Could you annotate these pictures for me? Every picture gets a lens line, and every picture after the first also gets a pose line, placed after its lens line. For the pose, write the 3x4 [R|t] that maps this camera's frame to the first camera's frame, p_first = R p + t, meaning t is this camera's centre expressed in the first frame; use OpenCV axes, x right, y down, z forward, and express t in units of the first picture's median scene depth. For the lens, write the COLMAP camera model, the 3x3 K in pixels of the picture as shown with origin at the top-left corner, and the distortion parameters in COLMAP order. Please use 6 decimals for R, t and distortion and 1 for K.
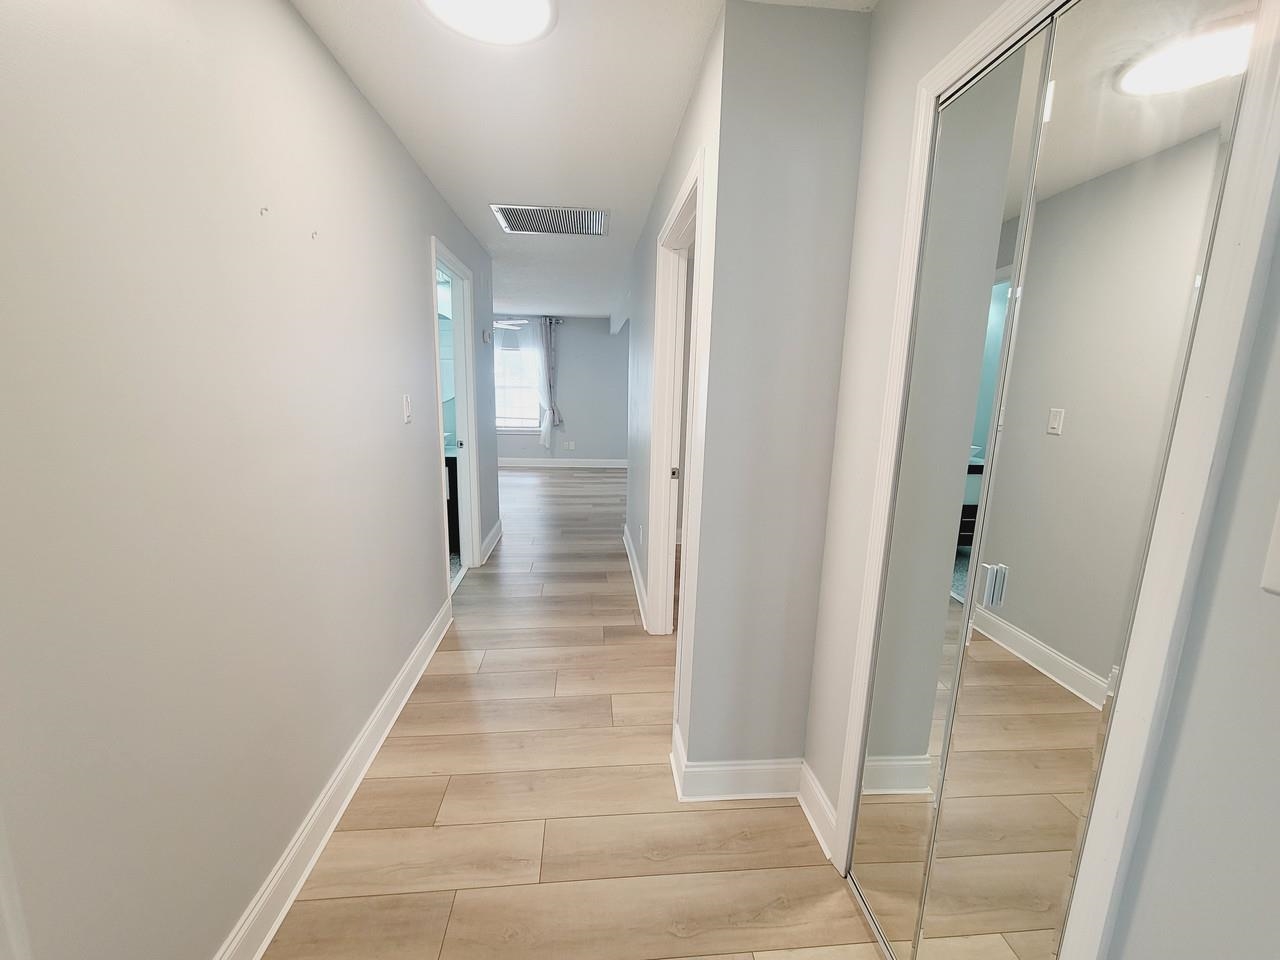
lens RADIAL K [[523.3, 0, 639.8], [0, 523.3, 483.1], [0, 0, 1]] dist [-0.004758, 0.000472]
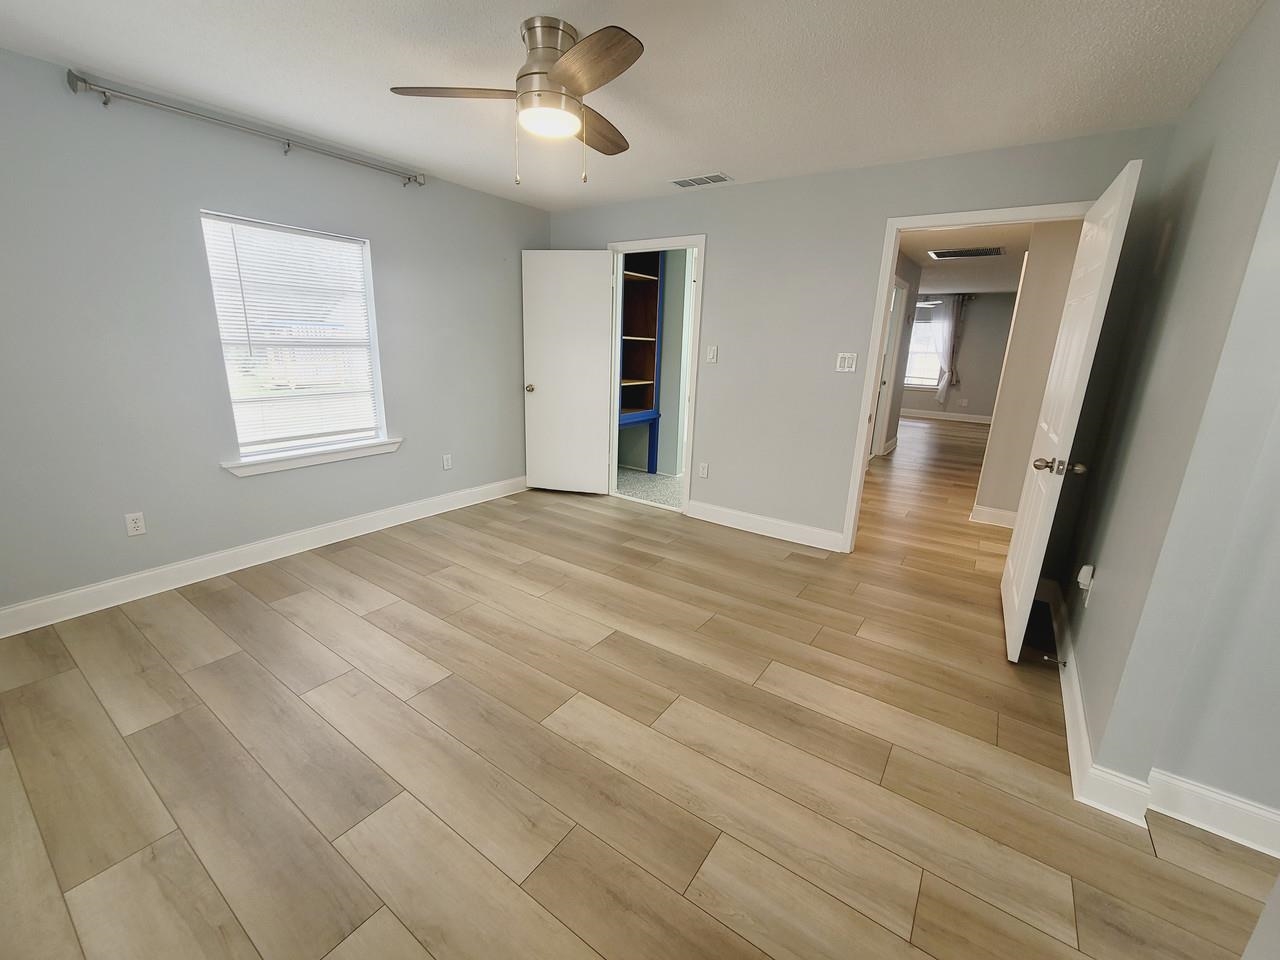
lens RADIAL K [[523.3, 0, 639.8], [0, 523.3, 483.1], [0, 0, 1]] dist [-0.004758, 0.000472]
pose [[0.761188, 0.166012, -0.626923, 0.090215], [-0.127230, 0.986123, 0.106652, 0.082276], [0.635929, -0.001418, 0.771746, -0.420073]]
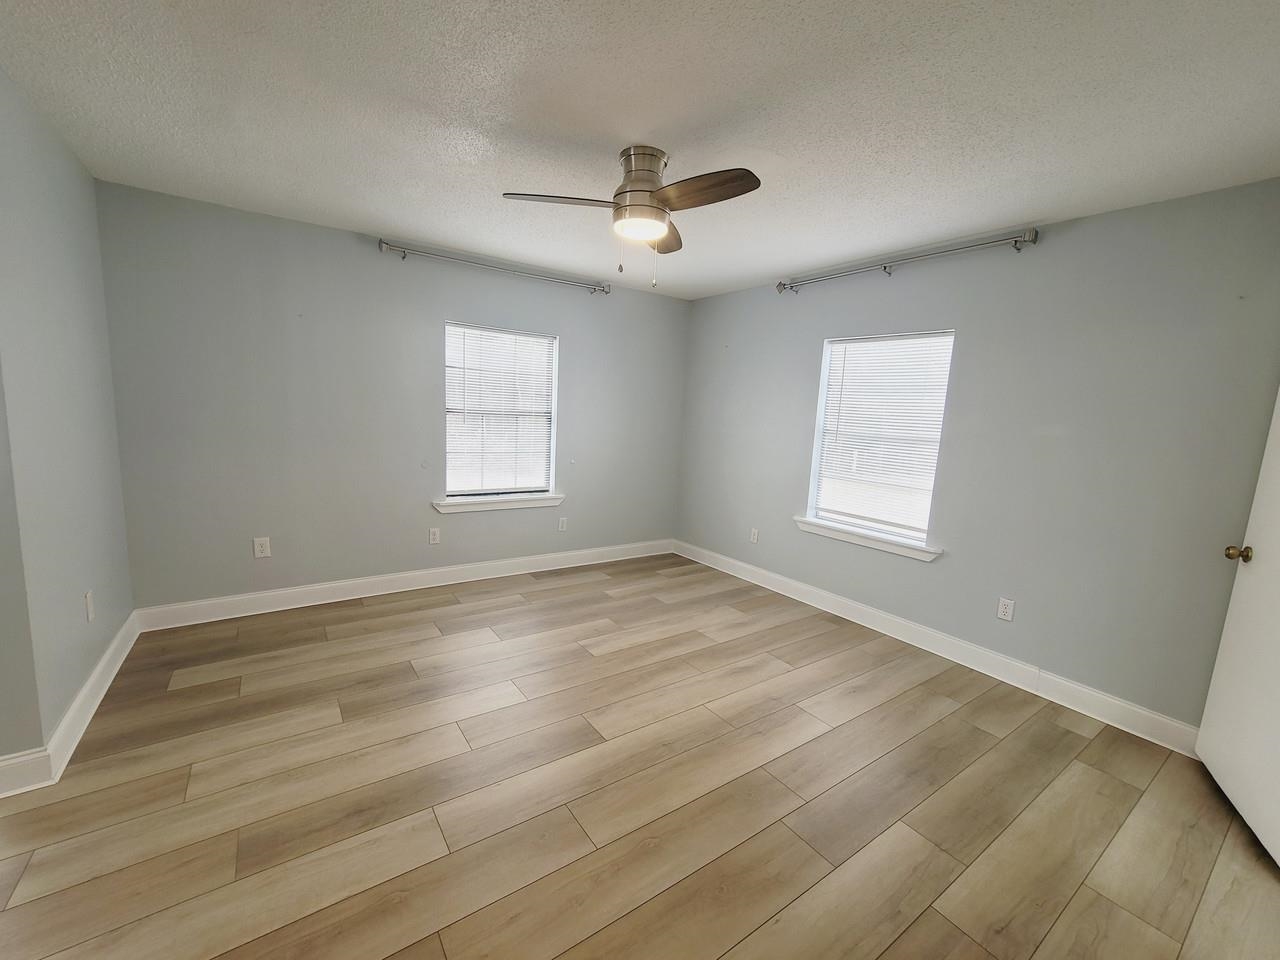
lens RADIAL K [[523.3, 0, 639.8], [0, 523.3, 483.1], [0, 0, 1]] dist [-0.004758, 0.000472]
pose [[-0.867851, 0.000538, -0.496825, -0.483562], [-0.160631, 0.945987, 0.281612, -0.574092], [0.470142, 0.324203, -0.820889, 2.889642]]
